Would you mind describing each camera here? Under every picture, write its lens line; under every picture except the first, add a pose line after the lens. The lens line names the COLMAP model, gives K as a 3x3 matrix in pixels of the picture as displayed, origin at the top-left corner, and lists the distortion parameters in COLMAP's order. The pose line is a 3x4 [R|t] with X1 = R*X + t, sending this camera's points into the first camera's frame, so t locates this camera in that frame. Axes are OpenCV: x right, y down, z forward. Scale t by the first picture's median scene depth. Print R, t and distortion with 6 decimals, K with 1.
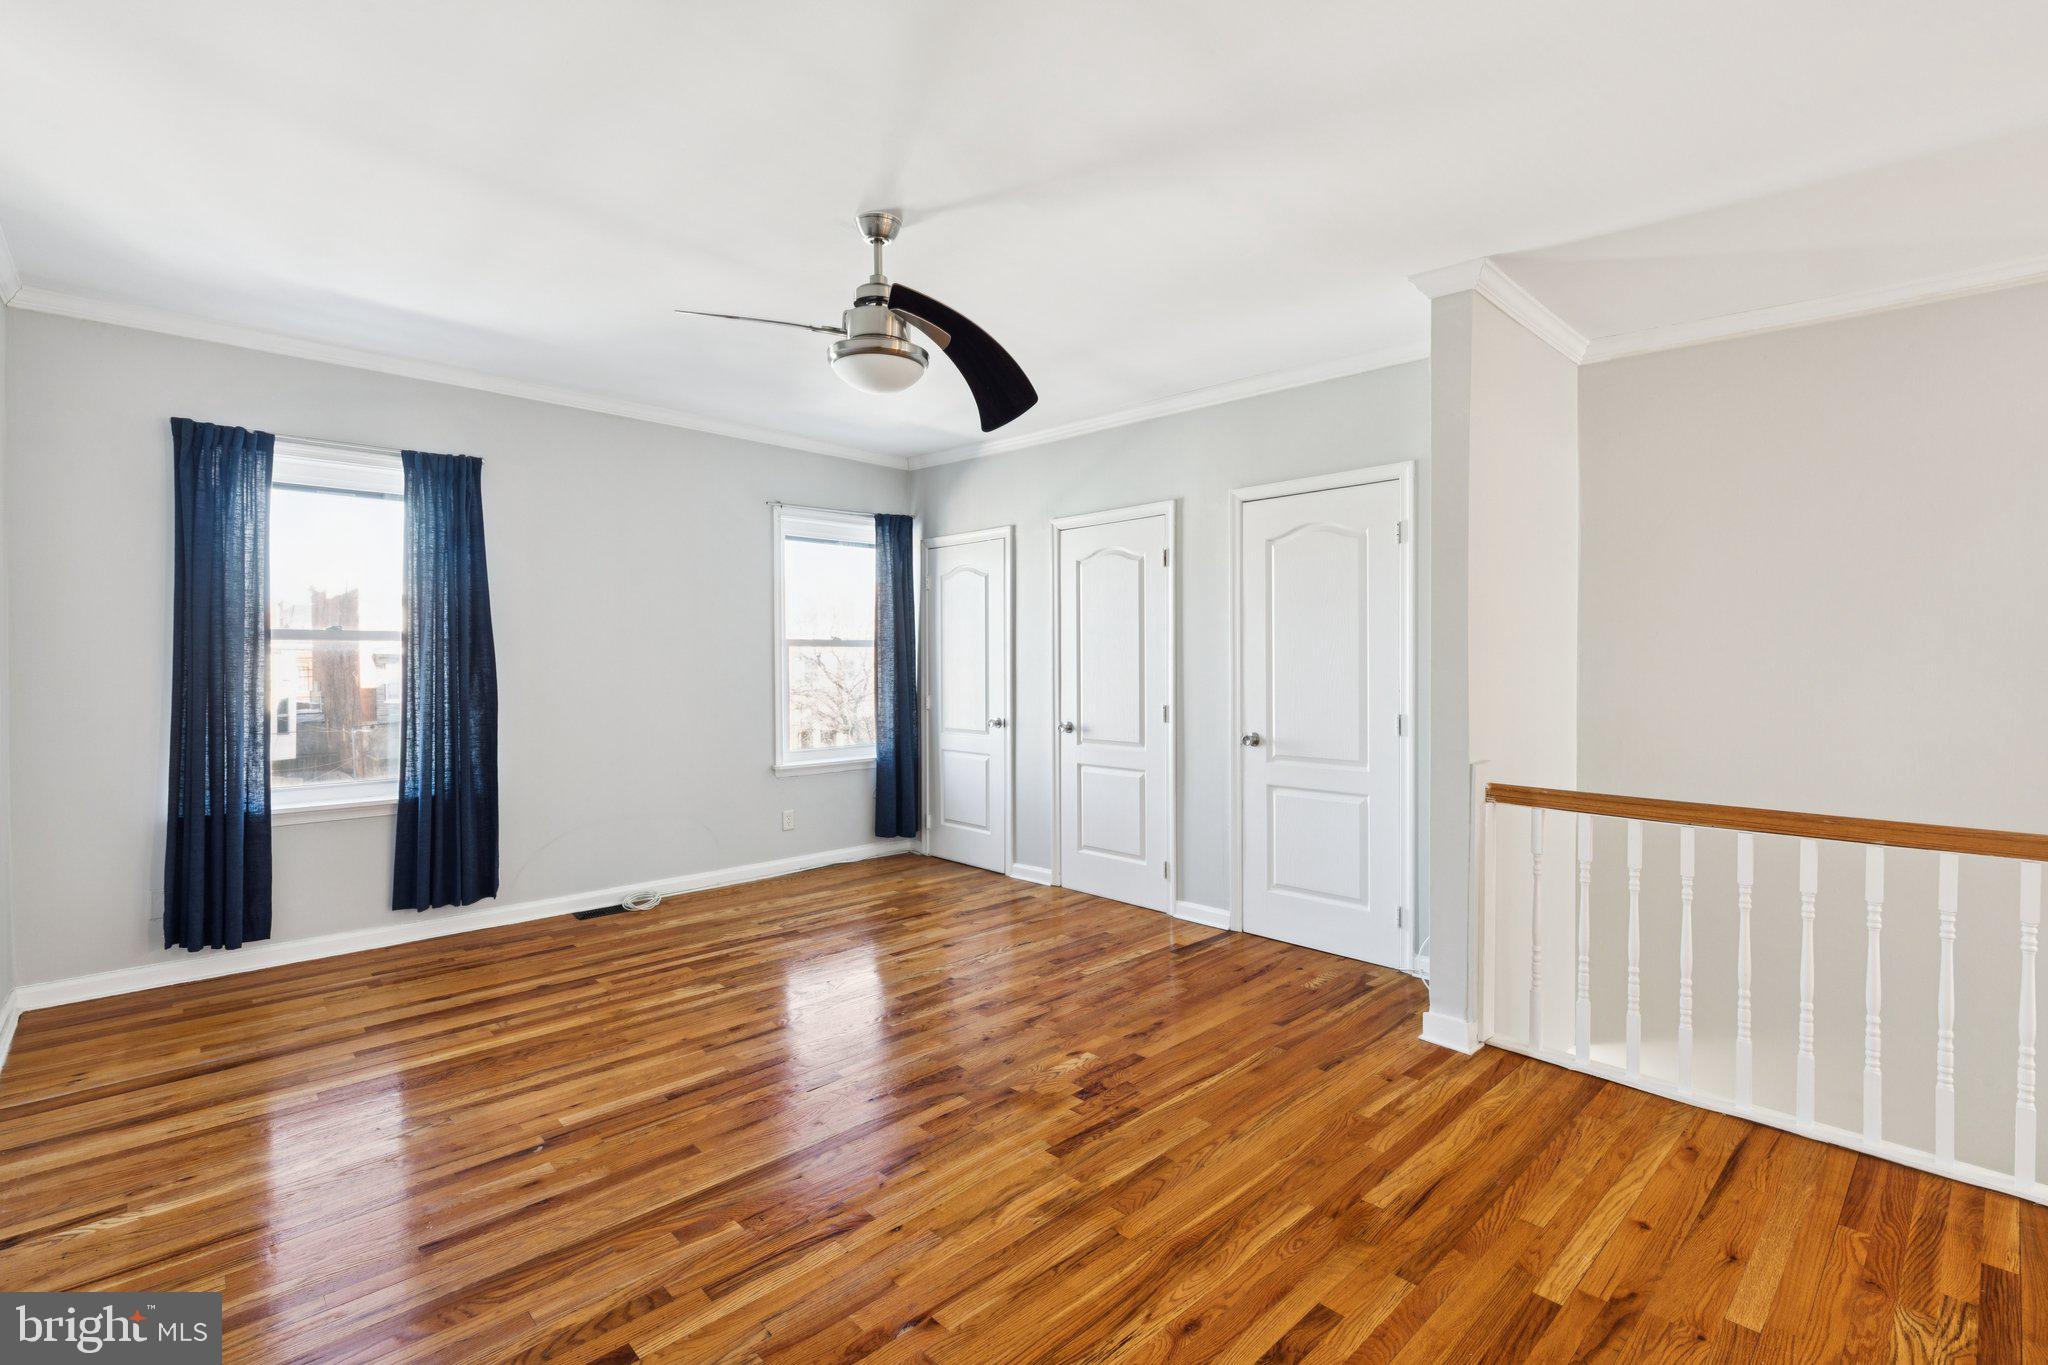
lens RADIAL K [[934.0, 0, 1033.9], [0, 934.0, 671.6], [0, 0, 1]] dist [0.009233, -0.002034]
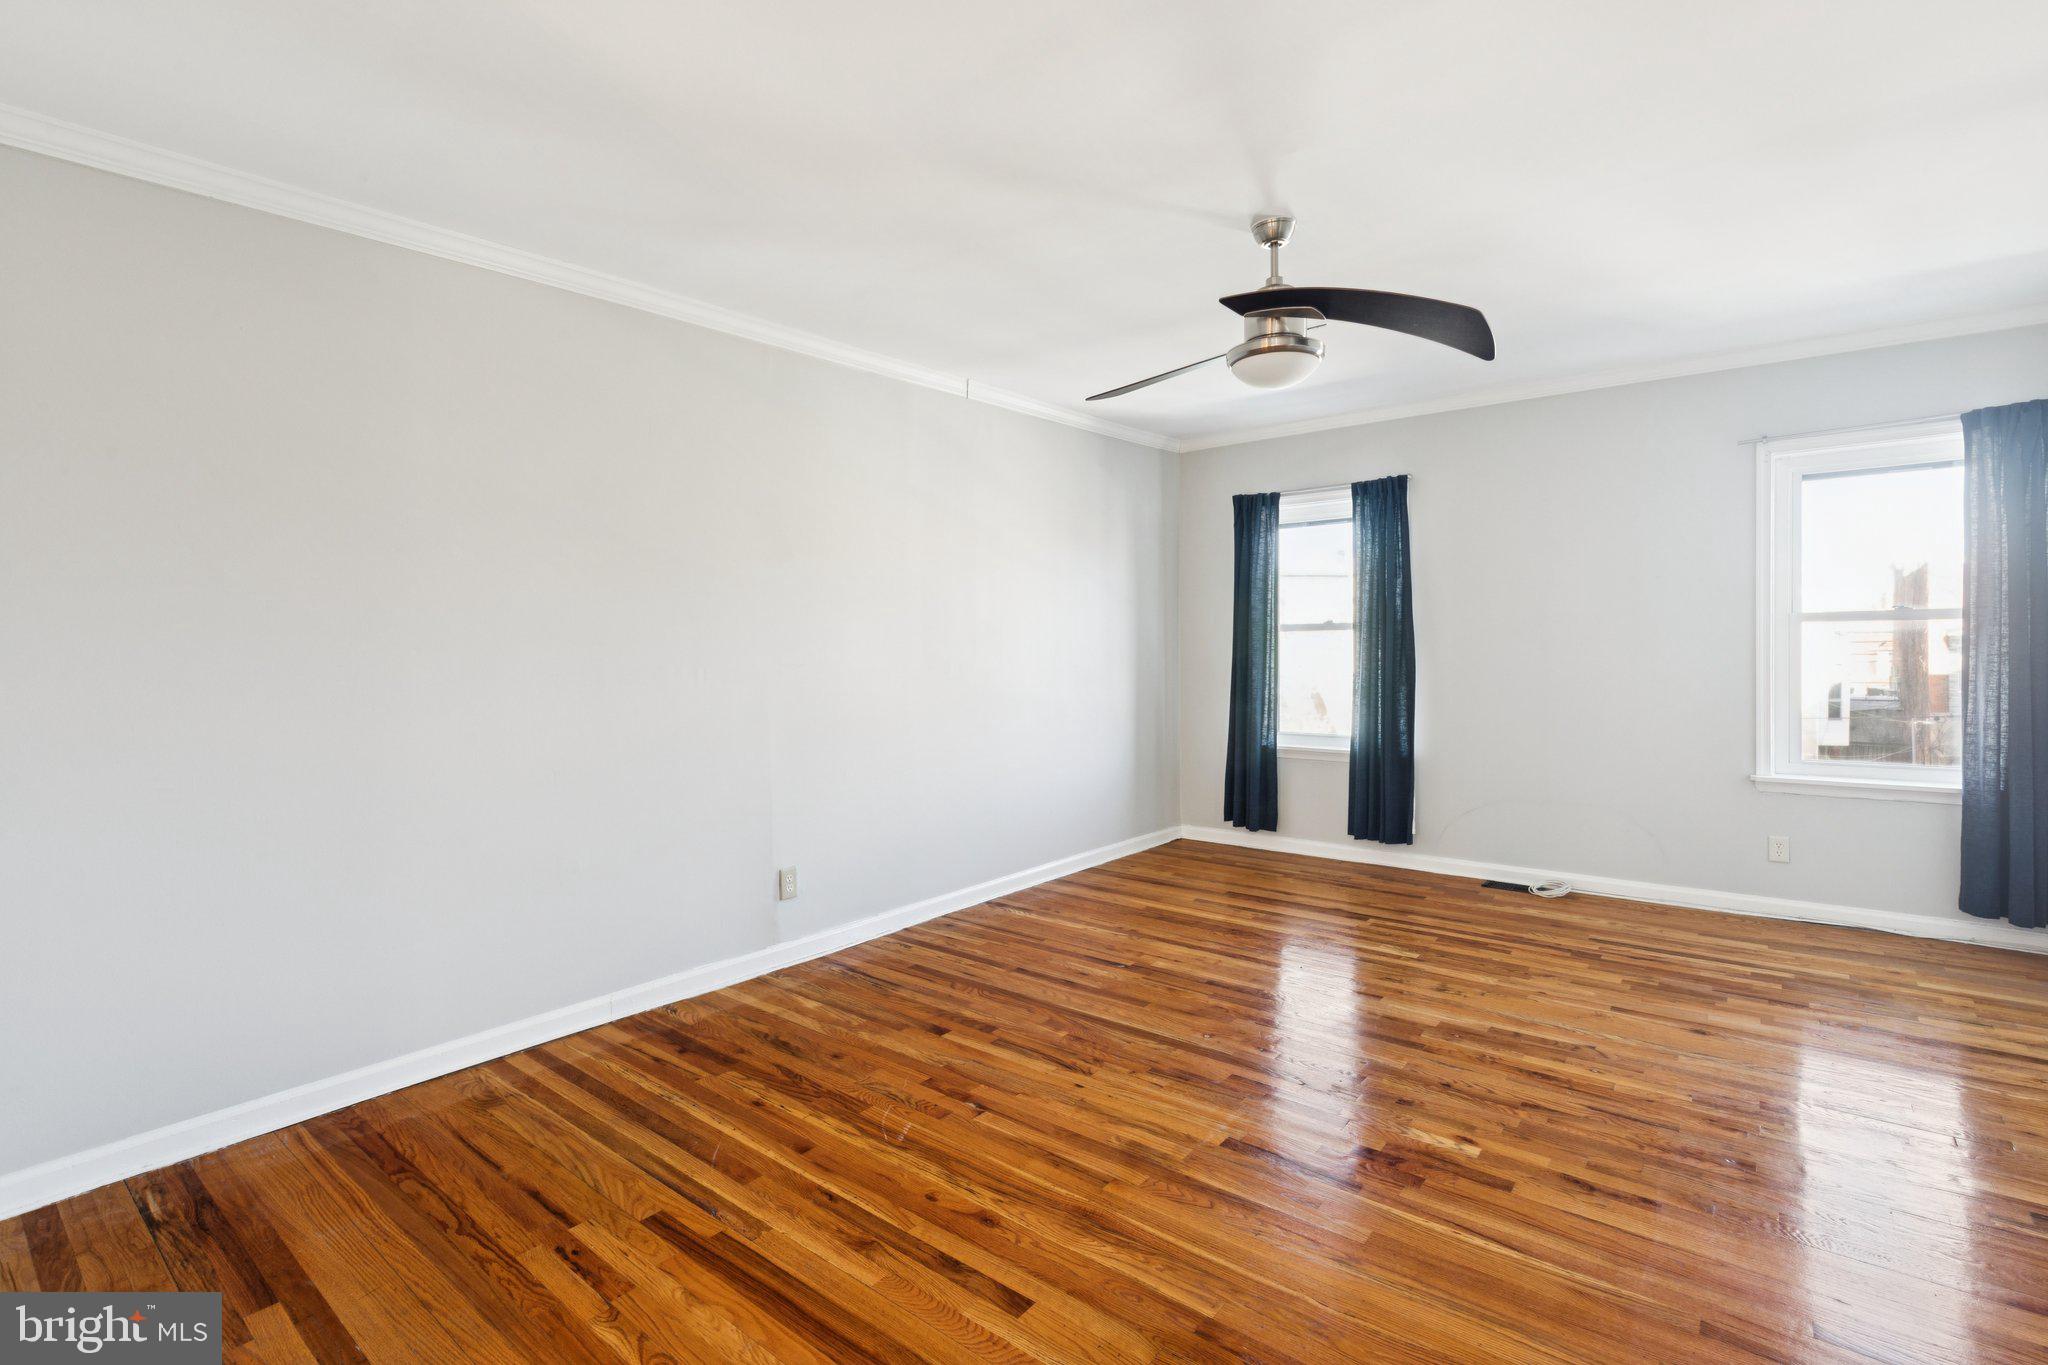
lens RADIAL K [[934.0, 0, 1031.2], [0, 934.0, 675.4], [0, 0, 1]] dist [0.009233, -0.002034]
pose [[0.130435, 0.026180, -0.991111, 0.624546], [-0.005395, 0.999655, 0.025696, -0.000576], [0.991442, 0.001995, 0.130532, 0.433791]]
